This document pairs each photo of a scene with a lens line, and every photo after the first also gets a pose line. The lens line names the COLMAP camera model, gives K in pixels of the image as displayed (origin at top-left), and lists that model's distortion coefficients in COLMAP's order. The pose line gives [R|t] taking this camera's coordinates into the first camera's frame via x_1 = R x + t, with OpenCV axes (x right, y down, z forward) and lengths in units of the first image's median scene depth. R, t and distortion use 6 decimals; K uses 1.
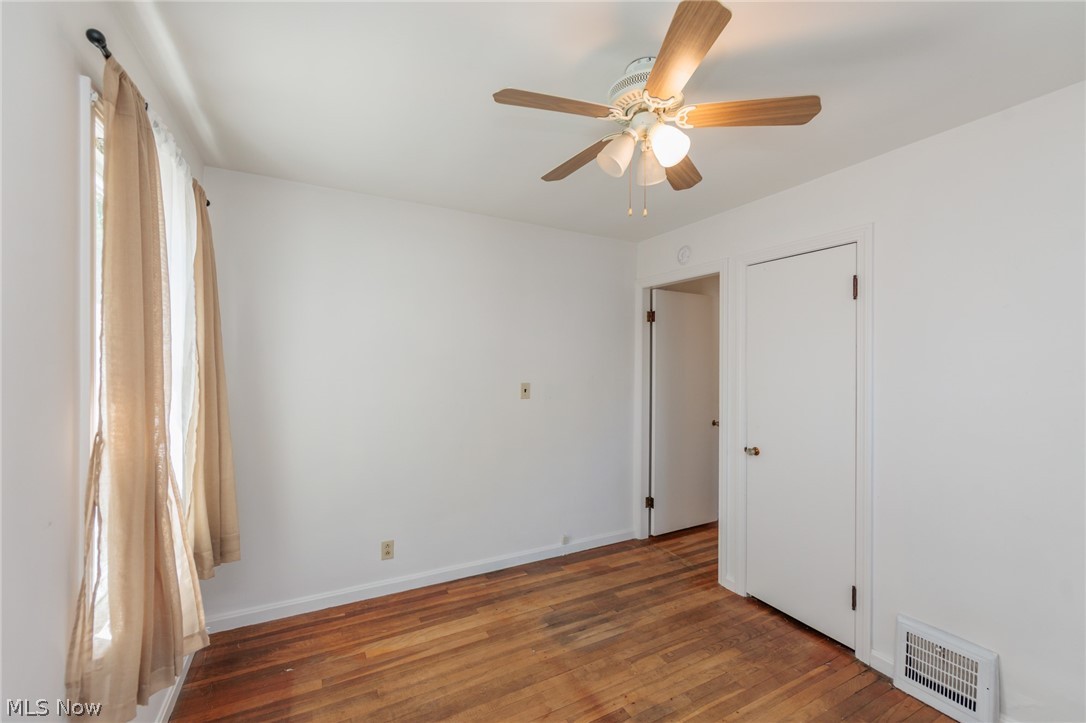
lens RADIAL K [[423.4, 0, 543.9], [0, 423.4, 360.6], [0, 0, 1]] dist [-0.003302, 0.000025]
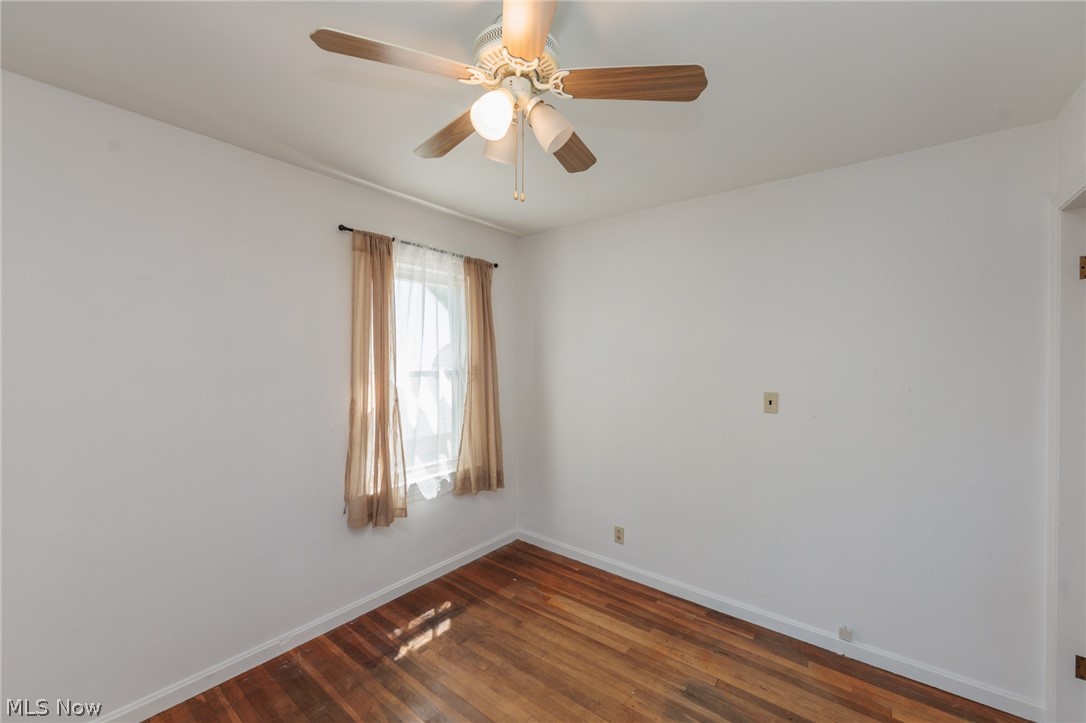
lens RADIAL K [[423.4, 0, 543.9], [0, 423.4, 360.6], [0, 0, 1]] dist [-0.003302, 0.000025]
pose [[0.421310, -0.002239, -0.906914, 0.629718], [0.006112, 0.999981, 0.000371, -0.008595], [0.906896, -0.005699, 0.421315, 0.415505]]
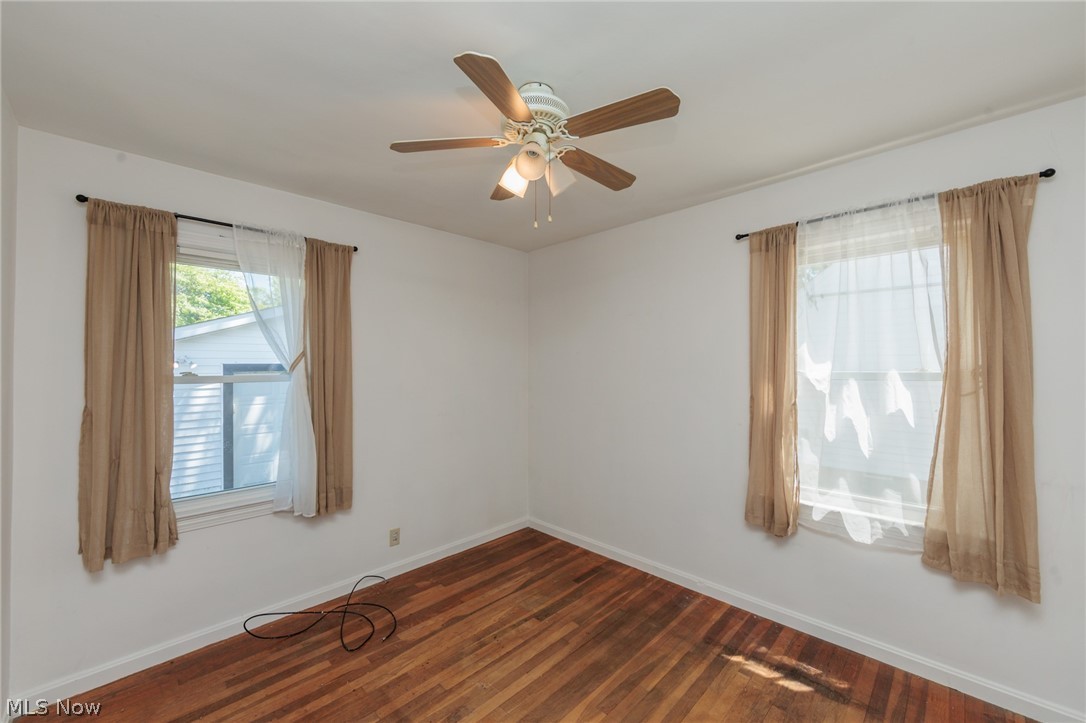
lens RADIAL K [[419.9, 0, 550.0], [0, 419.9, 362.3], [0, 0, 1]] dist [0.000399, 0.000110]
pose [[-0.940059, -0.004670, -0.340979, 0.350313], [0.001870, 0.999821, -0.018849, 0.012091], [0.341006, -0.018357, -0.939882, 1.207189]]
